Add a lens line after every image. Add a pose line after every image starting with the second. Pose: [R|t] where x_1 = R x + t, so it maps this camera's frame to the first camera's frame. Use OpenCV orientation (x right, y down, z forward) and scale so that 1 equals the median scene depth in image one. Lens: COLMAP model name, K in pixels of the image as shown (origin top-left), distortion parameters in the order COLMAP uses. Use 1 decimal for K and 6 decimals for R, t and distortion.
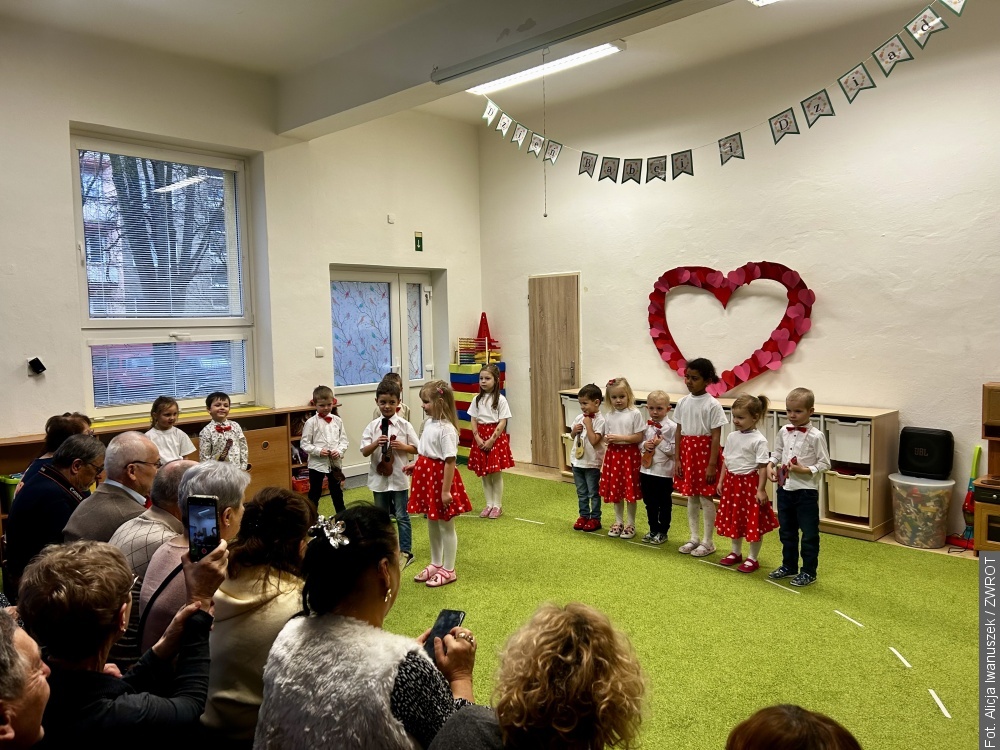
lens RADIAL K [[723.3, 0, 500.0], [0, 723.3, 375.0], [0, 0, 1]] dist [0.062462, -0.077187]
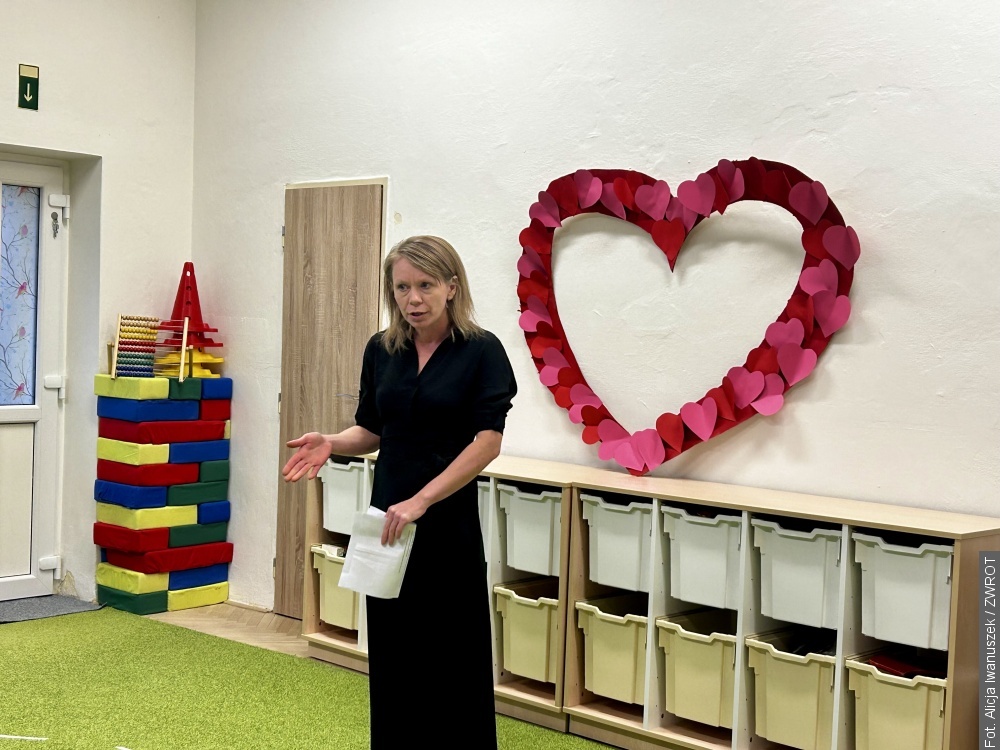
lens RADIAL K [[1411.0, 0, 500.0], [0, 1411.0, 375.0], [0, 0, 1]] dist [0.294920, -1.078939]
pose [[0.997923, 0.053954, 0.035201, 0.179833], [-0.052337, 0.997600, -0.045330, 0.014552], [-0.037563, 0.043394, 0.998352, 0.166949]]
